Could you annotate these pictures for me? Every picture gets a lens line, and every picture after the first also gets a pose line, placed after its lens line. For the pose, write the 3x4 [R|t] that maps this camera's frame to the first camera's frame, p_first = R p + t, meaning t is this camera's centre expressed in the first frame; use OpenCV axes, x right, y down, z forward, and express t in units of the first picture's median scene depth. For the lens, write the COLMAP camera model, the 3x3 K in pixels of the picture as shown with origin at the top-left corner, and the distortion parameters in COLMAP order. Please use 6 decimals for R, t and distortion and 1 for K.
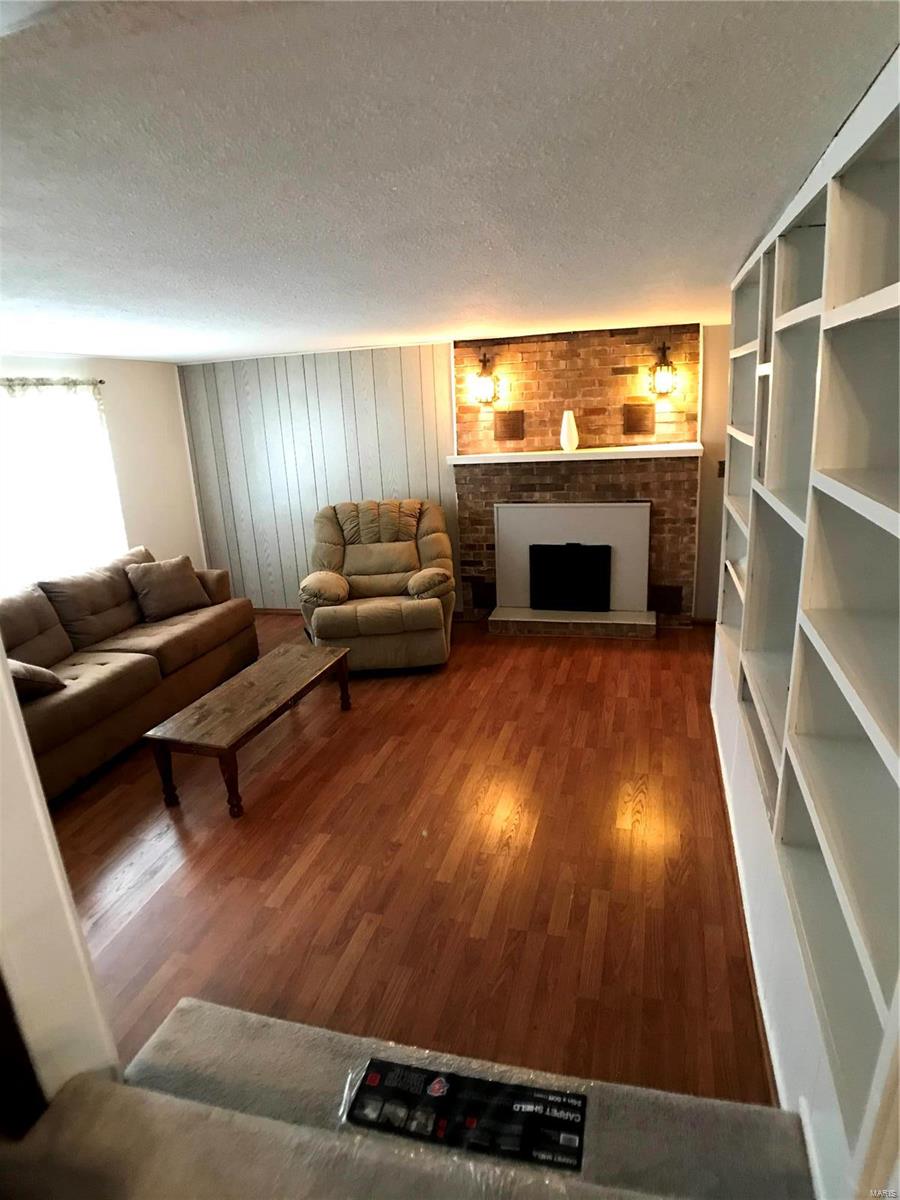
lens RADIAL K [[684.9, 0, 462.3], [0, 684.9, 593.5], [0, 0, 1]] dist [-0.068382, 0.004079]
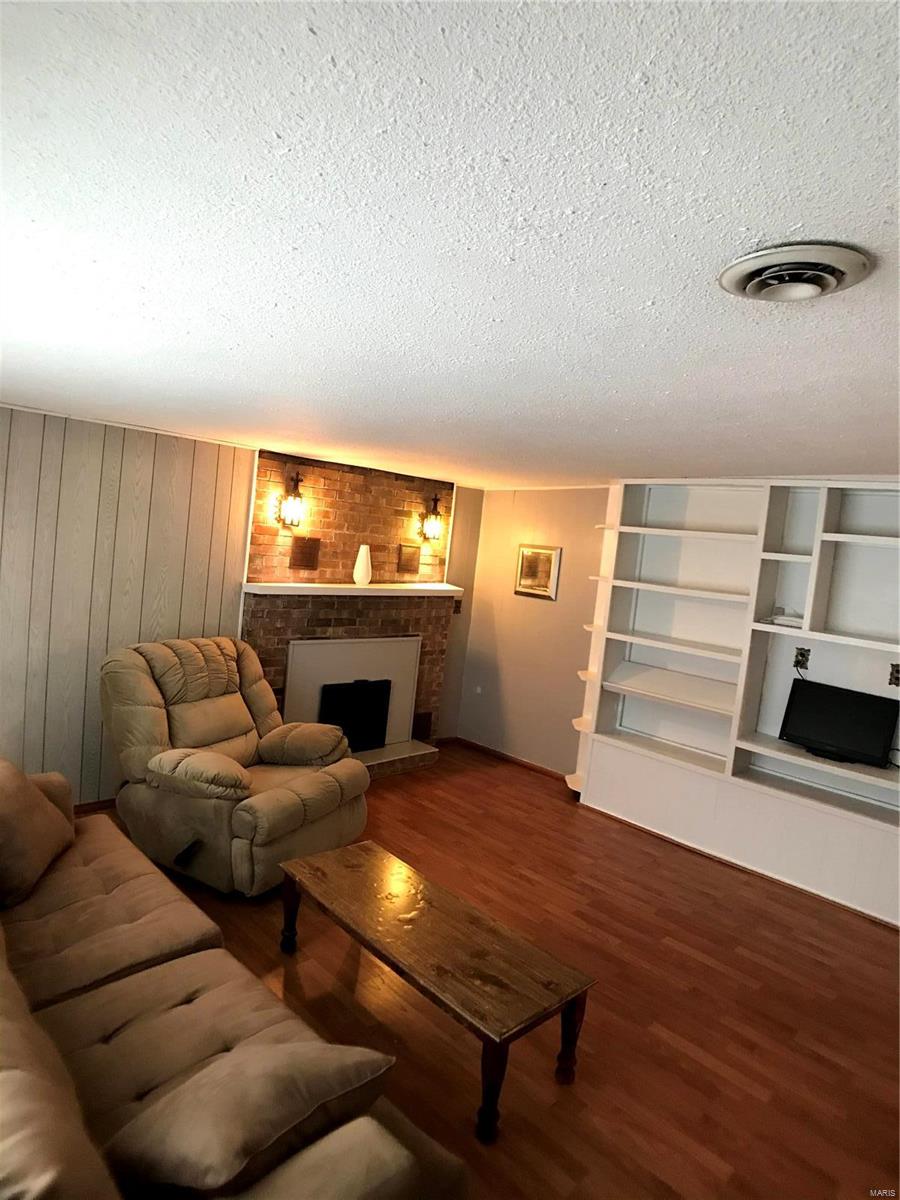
lens RADIAL K [[684.9, 0, 462.3], [0, 684.9, 593.5], [0, 0, 1]] dist [-0.068382, 0.004079]
pose [[0.492994, 0.036832, 0.869253, -0.621418], [0.112680, 0.987986, -0.105769, -0.078046], [-0.862705, 0.150091, 0.482921, 0.405945]]
